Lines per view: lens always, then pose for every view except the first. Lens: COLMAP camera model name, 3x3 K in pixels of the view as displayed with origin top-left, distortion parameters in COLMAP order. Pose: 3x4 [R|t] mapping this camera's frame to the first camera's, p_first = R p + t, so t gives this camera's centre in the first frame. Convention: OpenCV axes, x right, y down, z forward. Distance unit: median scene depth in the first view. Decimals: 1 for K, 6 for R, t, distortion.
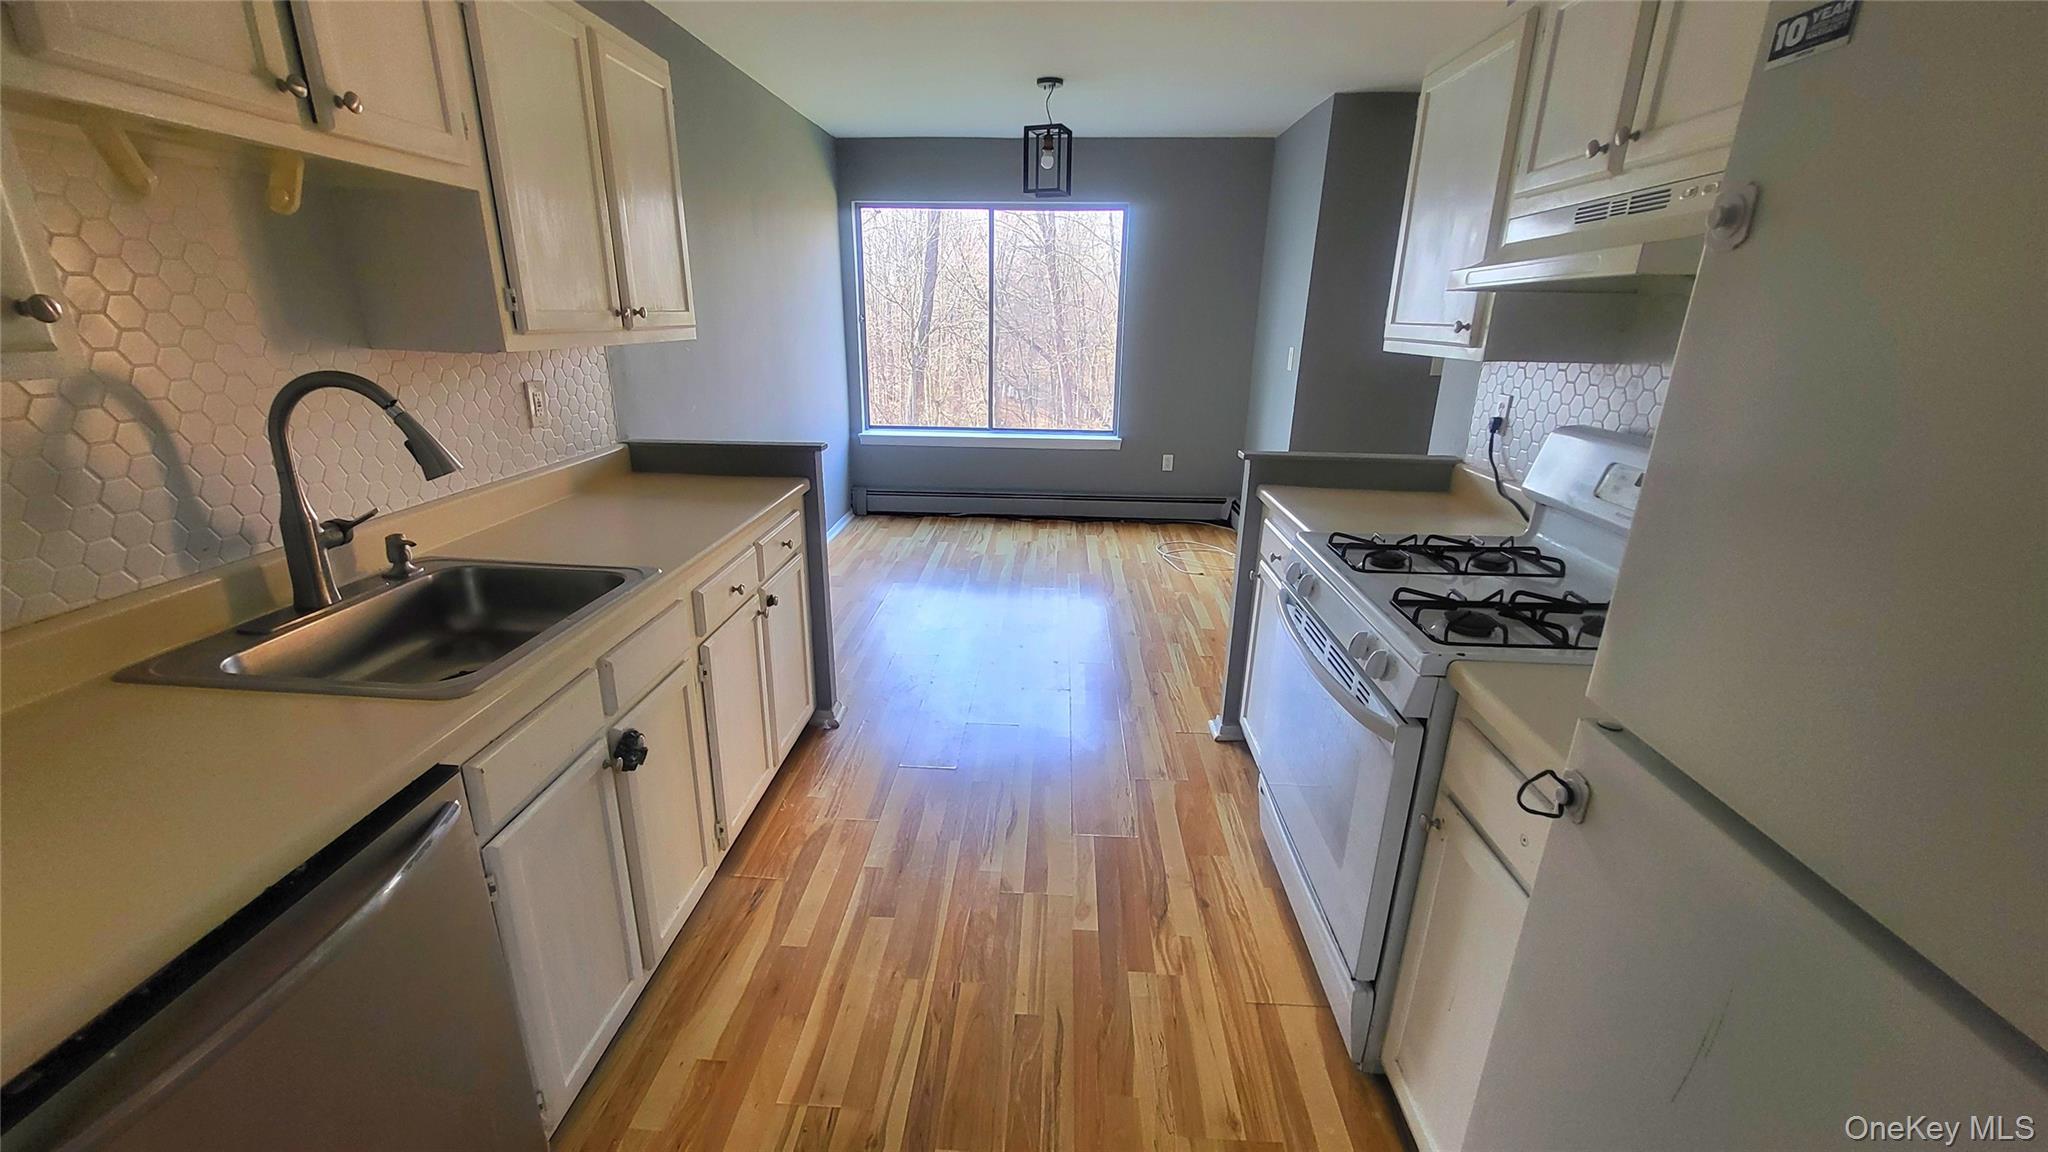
lens RADIAL K [[800.4, 0, 1028.0], [0, 800.4, 565.5], [0, 0, 1]] dist [0.002782, -0.000500]
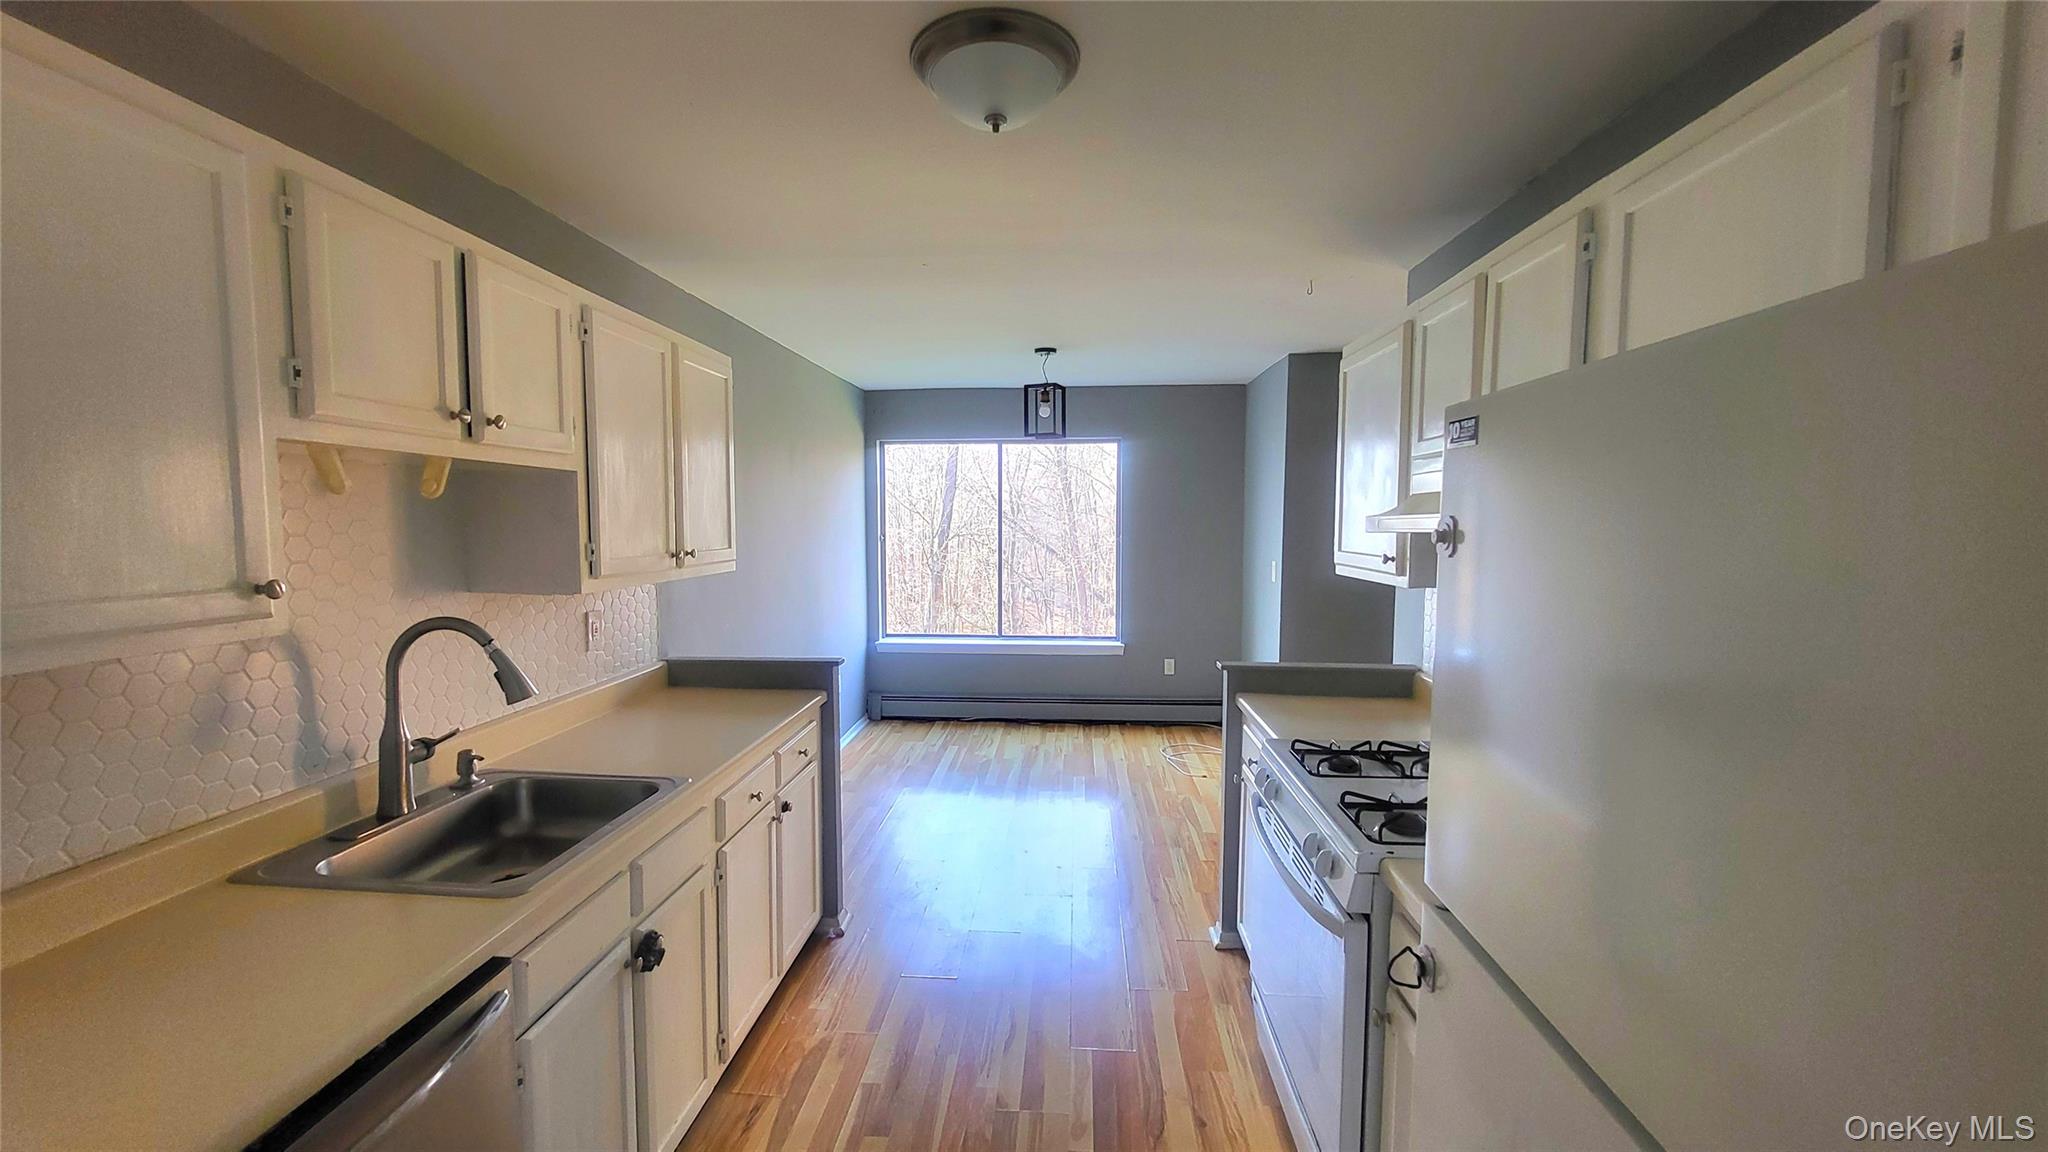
lens RADIAL K [[800.4, 0, 1026.8], [0, 800.4, 574.4], [0, 0, 1]] dist [0.002782, -0.000500]
pose [[0.999651, -0.013616, -0.022659, 0.038019], [0.007941, 0.972233, -0.233882, -0.006634], [0.025214, 0.233620, 0.972001, -0.132008]]
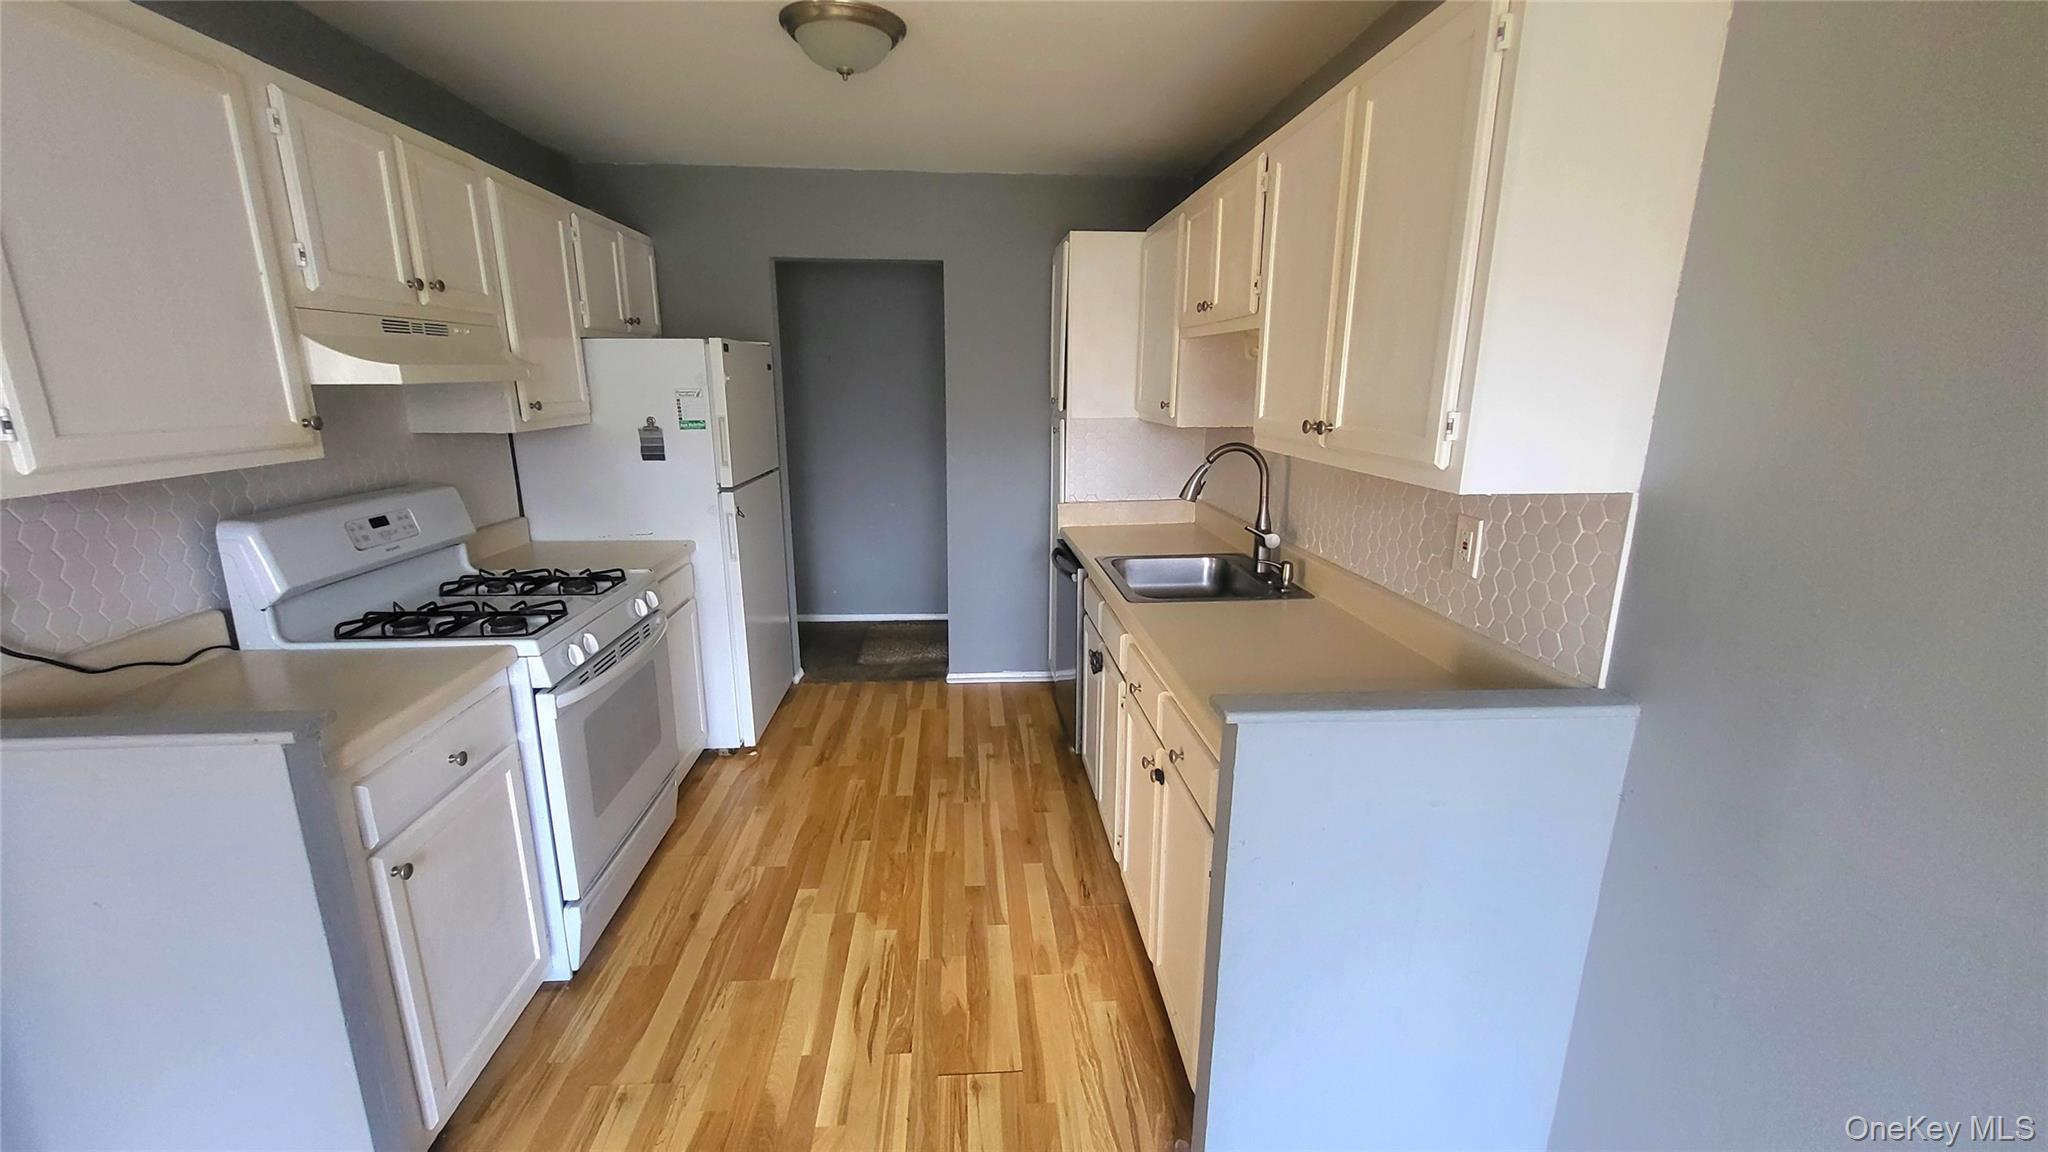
lens RADIAL K [[800.4, 0, 1024.5], [0, 800.4, 574.5], [0, 0, 1]] dist [0.002782, -0.000500]
pose [[-0.992015, 0.009507, -0.125762, -0.110027], [-0.057232, 0.854643, 0.516053, -0.630309], [0.112388, 0.519129, -0.847274, 1.853674]]
